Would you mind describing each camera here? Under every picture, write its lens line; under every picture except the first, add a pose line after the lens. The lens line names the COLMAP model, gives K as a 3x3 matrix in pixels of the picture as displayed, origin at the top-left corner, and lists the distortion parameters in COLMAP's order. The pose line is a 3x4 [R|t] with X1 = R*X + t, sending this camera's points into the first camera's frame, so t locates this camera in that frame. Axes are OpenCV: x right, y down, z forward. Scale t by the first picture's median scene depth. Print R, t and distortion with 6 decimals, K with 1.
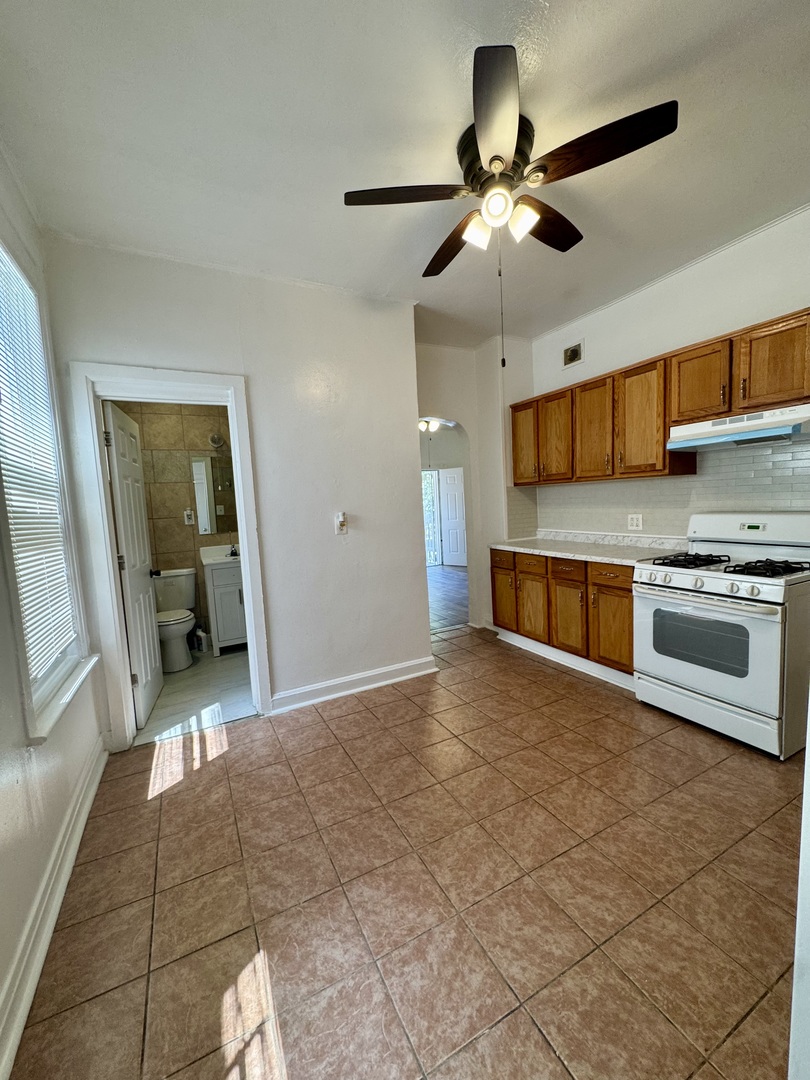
lens RADIAL K [[431.0, 0, 404.9], [0, 431.0, 538.9], [0, 0, 1]] dist [-0.003699, 0.000664]
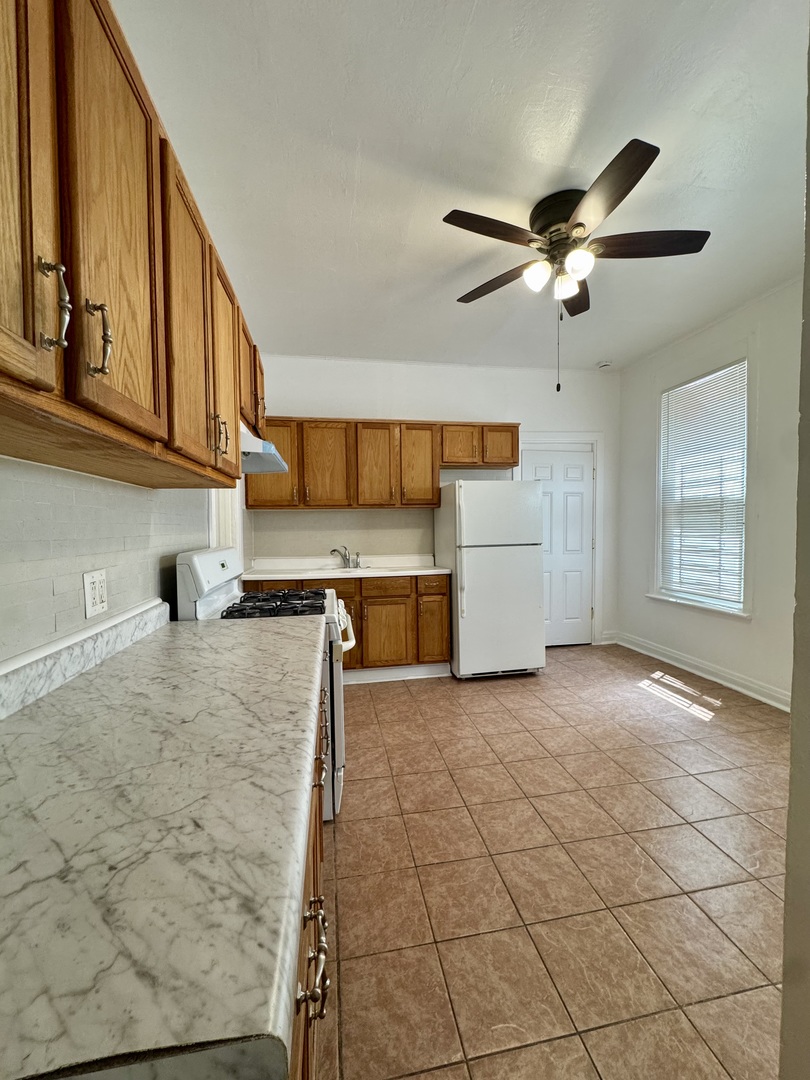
lens RADIAL K [[431.0, 0, 404.9], [0, 431.0, 538.9], [0, 0, 1]] dist [-0.003699, 0.000664]
pose [[-0.954341, 0.051669, 0.294215, 0.210236], [0.084770, 0.991280, 0.100882, -0.120897], [-0.286437, 0.121216, -0.950400, 1.543512]]
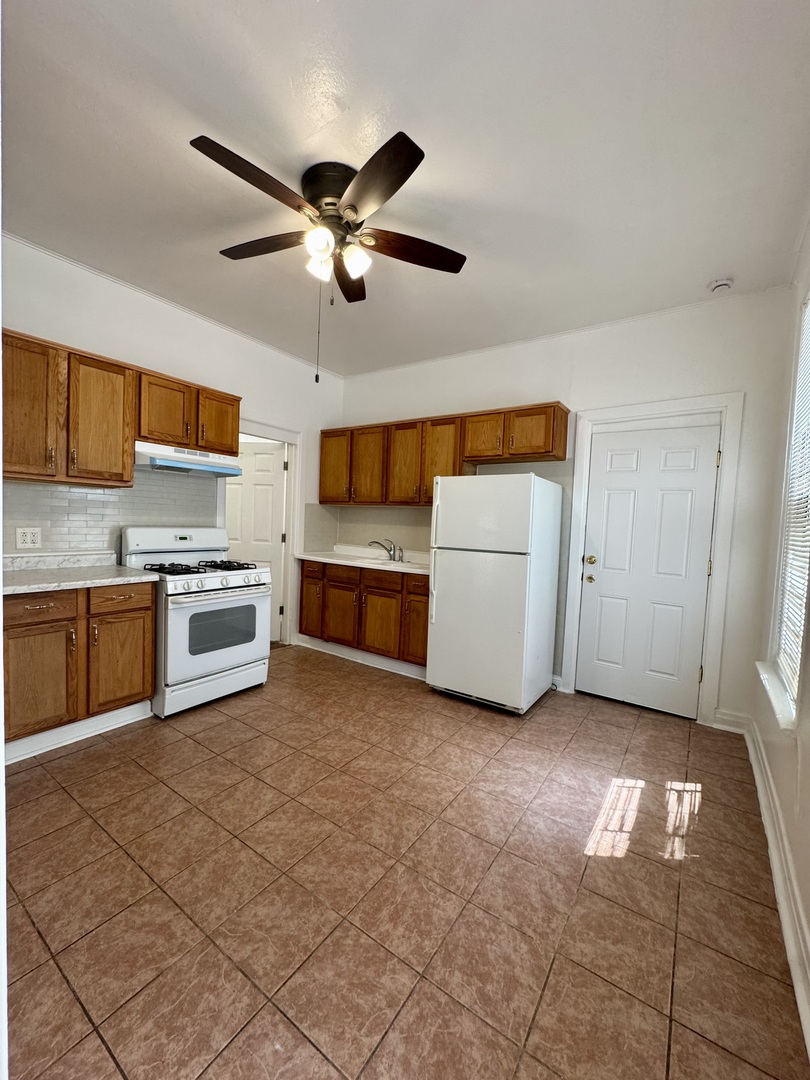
lens RADIAL K [[431.0, 0, 404.9], [0, 431.0, 538.9], [0, 0, 1]] dist [-0.003699, 0.000664]
pose [[-0.470399, -0.008539, 0.882412, -0.560782], [0.058934, 0.997417, 0.041068, -0.035713], [-0.880484, 0.071322, -0.468681, 0.935416]]
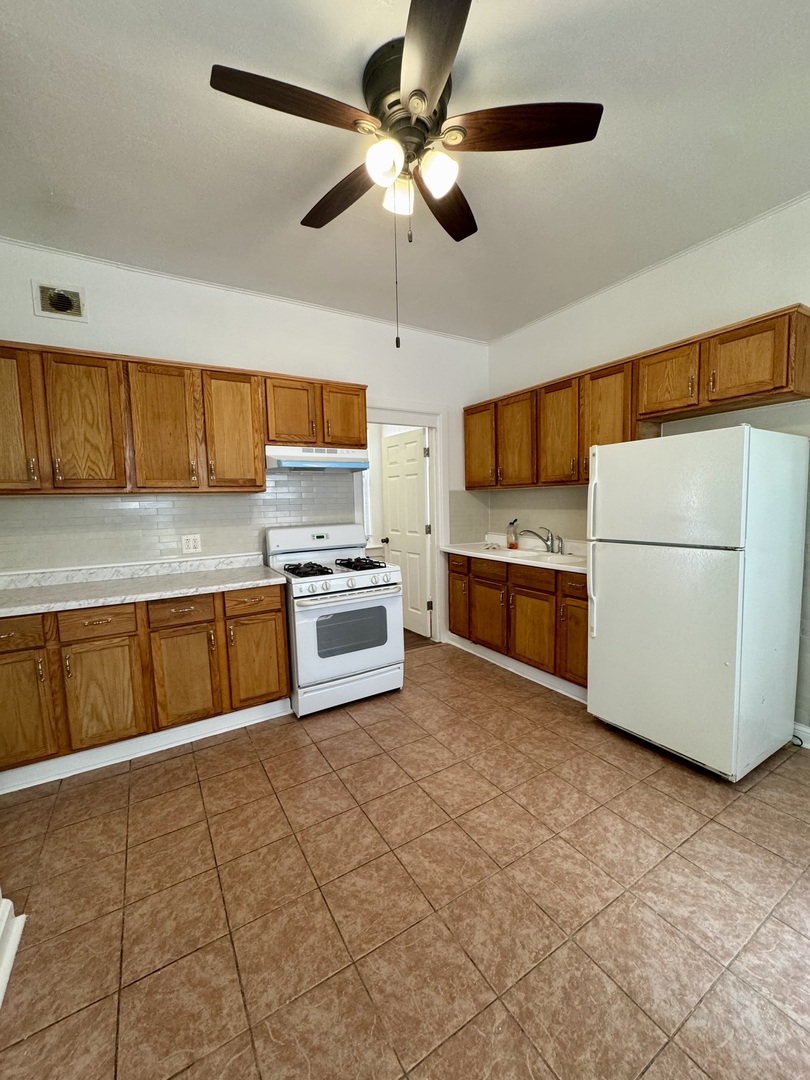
lens RADIAL K [[431.0, 0, 404.9], [0, 431.0, 538.9], [0, 0, 1]] dist [-0.003699, 0.000664]
pose [[-0.064644, -0.041234, 0.997056, -0.434020], [0.116162, 0.992043, 0.048558, -0.049971], [-0.991124, 0.118959, -0.059340, 0.760366]]
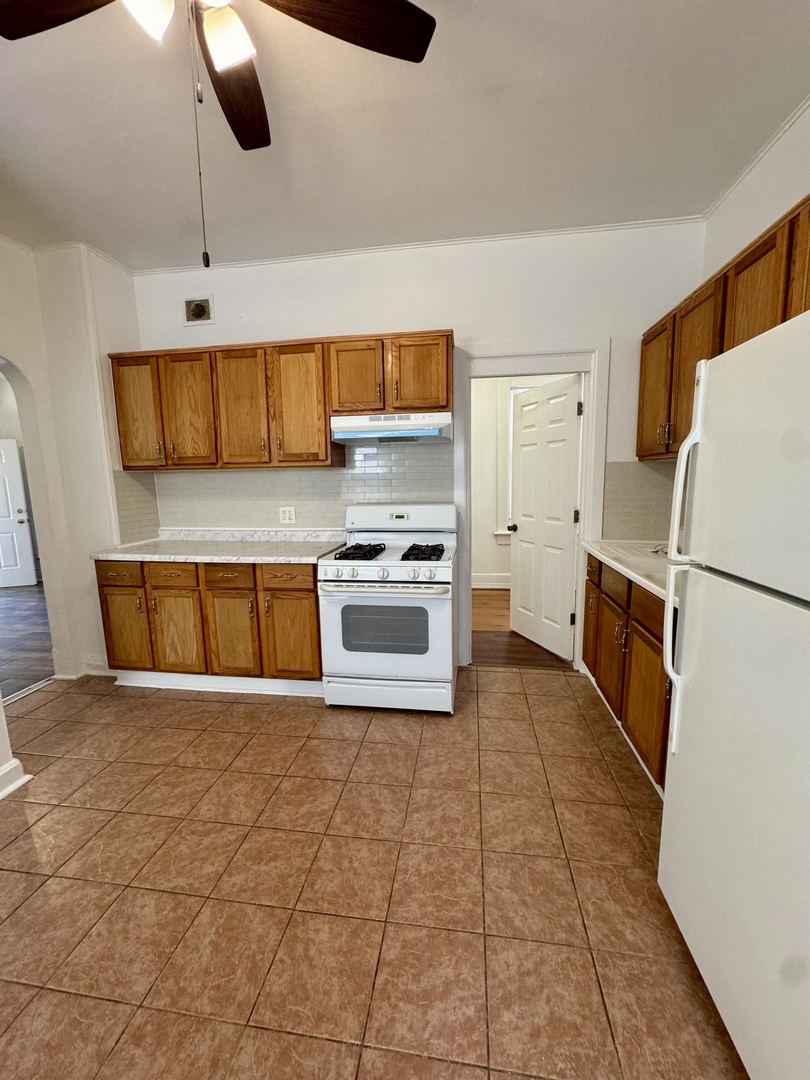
lens RADIAL K [[431.0, 0, 404.9], [0, 431.0, 538.9], [0, 0, 1]] dist [-0.003699, 0.000664]
pose [[0.587609, -0.071693, 0.805962, -0.087326], [0.059305, 0.997204, 0.045466, -0.018646], [-0.806968, 0.021082, 0.590218, 0.297861]]
